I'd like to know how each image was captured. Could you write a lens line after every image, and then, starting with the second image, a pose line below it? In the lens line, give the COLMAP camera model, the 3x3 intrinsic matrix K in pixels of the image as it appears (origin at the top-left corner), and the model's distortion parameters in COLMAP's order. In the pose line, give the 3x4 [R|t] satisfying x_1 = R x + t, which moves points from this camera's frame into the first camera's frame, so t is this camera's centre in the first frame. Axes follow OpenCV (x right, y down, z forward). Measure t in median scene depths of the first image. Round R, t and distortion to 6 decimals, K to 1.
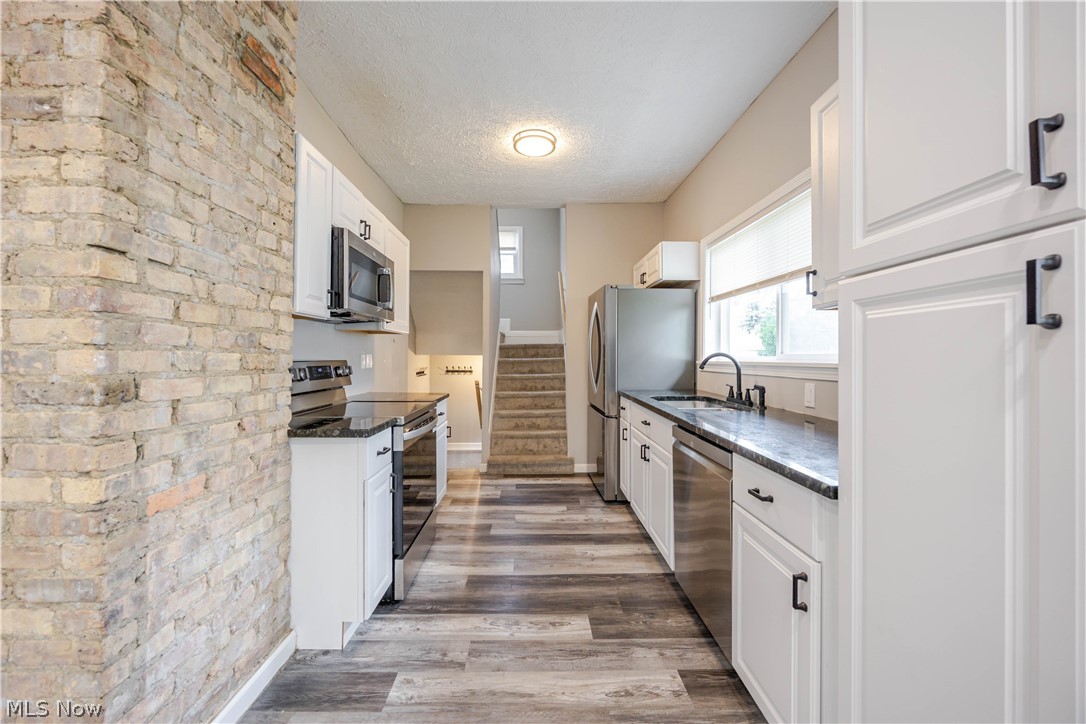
lens RADIAL K [[426.7, 0, 520.0], [0, 426.7, 349.5], [0, 0, 1]] dist [-0.004256, -0.000109]
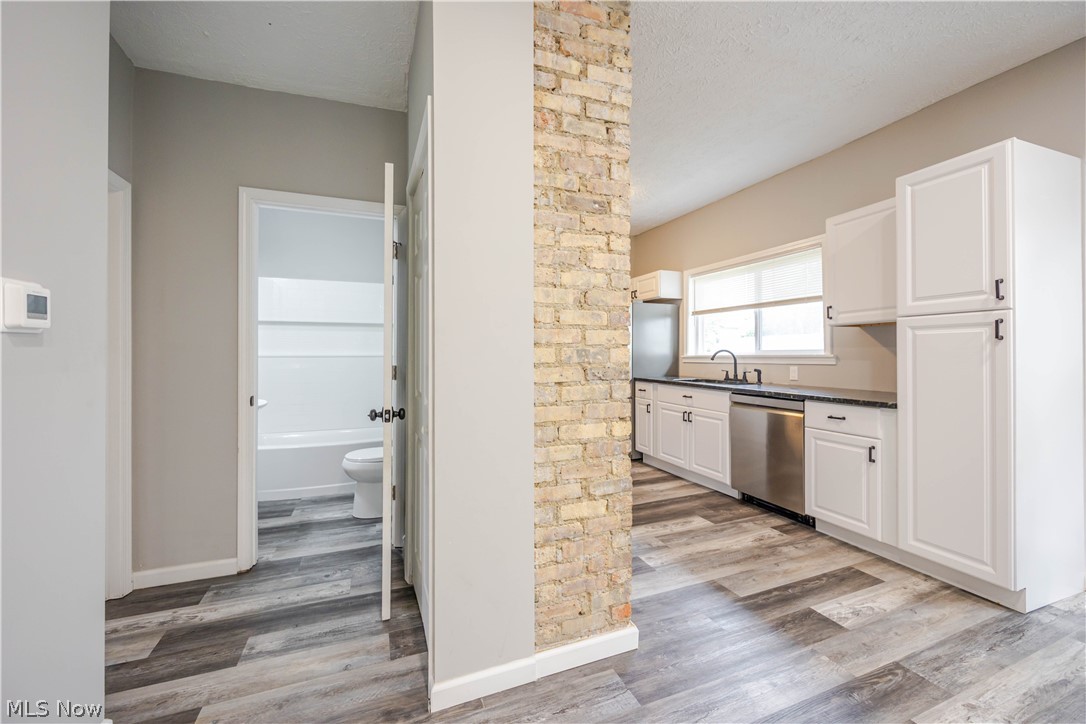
lens RADIAL K [[426.7, 0, 513.9], [0, 426.7, 350.4], [0, 0, 1]] dist [-0.004256, -0.000109]
pose [[0.939150, -0.007375, 0.343429, -1.140365], [0.006243, 0.999971, 0.004403, -0.000537], [-0.343451, -0.001991, 0.939168, -0.278183]]
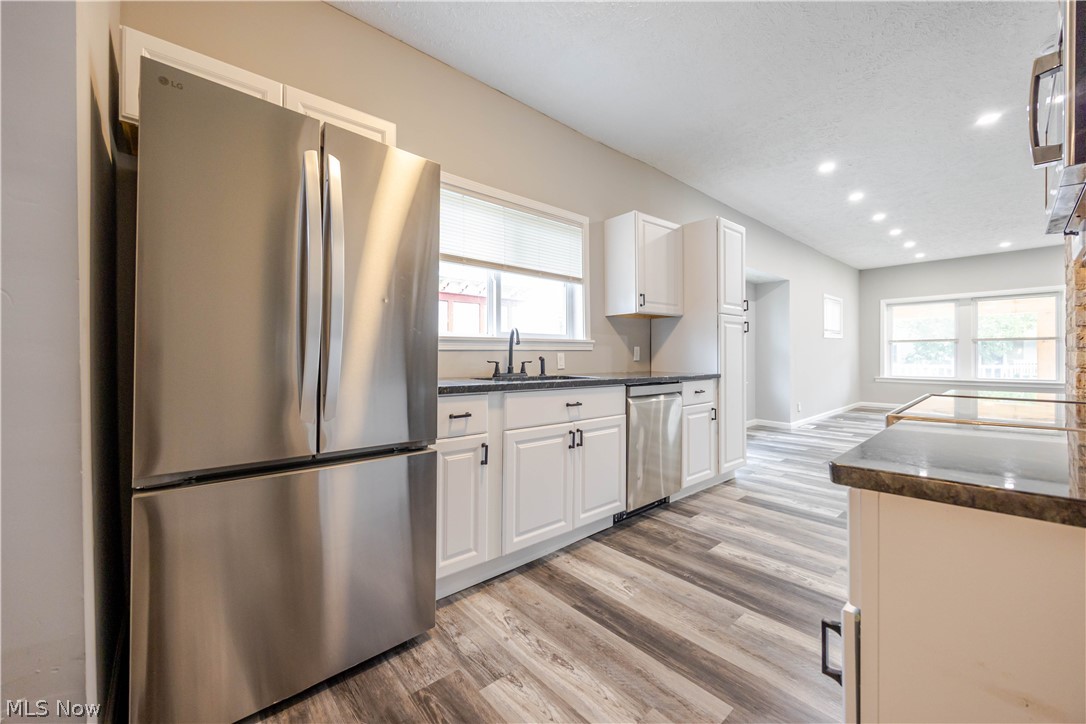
lens RADIAL K [[426.7, 0, 540.0], [0, 426.7, 361.8], [0, 0, 1]] dist [-0.004256, -0.000109]
pose [[-0.683097, -0.011094, 0.730243, -0.414638], [-0.009816, 0.999934, 0.006008, 0.117595], [-0.730261, -0.003064, -0.683161, 2.385233]]
